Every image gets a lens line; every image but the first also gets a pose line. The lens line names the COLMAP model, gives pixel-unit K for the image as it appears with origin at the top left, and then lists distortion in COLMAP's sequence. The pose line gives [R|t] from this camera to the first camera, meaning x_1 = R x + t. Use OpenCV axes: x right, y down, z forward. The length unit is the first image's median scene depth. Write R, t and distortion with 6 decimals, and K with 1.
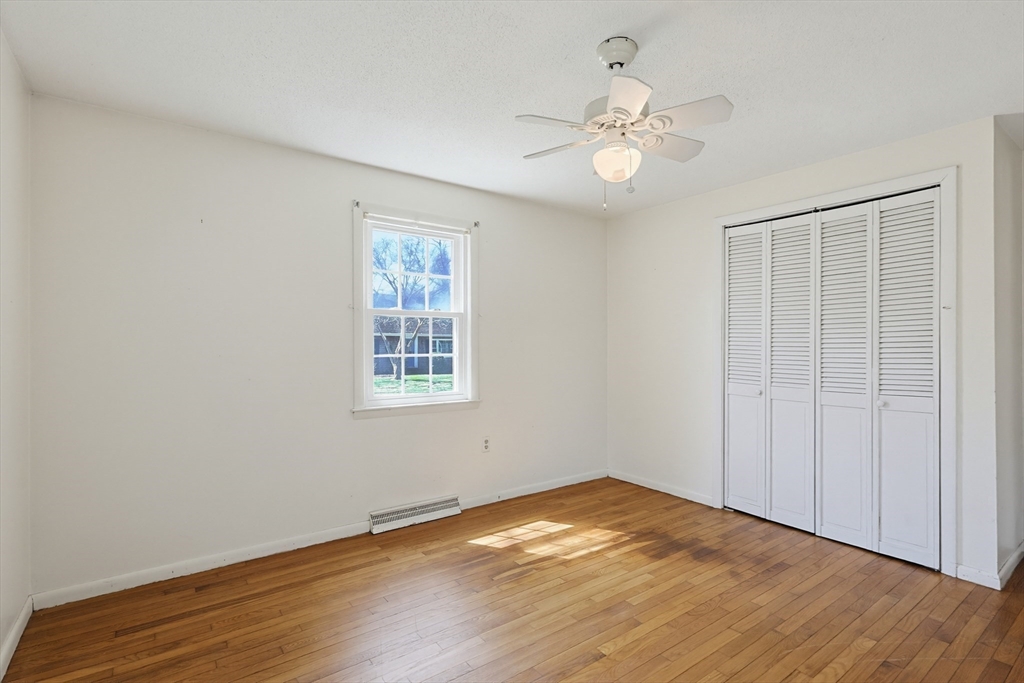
lens RADIAL K [[498.9, 0, 518.0], [0, 498.9, 343.3], [0, 0, 1]] dist [0.015677, 0.000091]
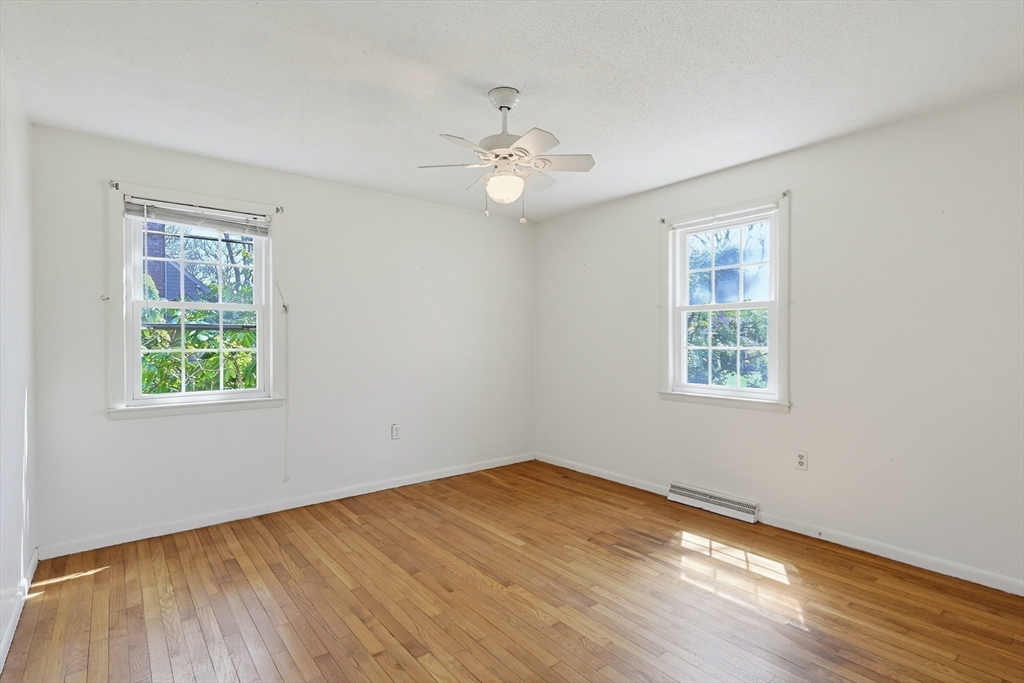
lens RADIAL K [[498.9, 0, 518.0], [0, 498.9, 343.3], [0, 0, 1]] dist [0.015677, 0.000091]
pose [[0.039617, 0.006947, -0.999191, 0.862223], [0.005762, 0.999958, 0.007181, 0.004718], [0.999198, -0.006042, 0.039576, 0.599460]]
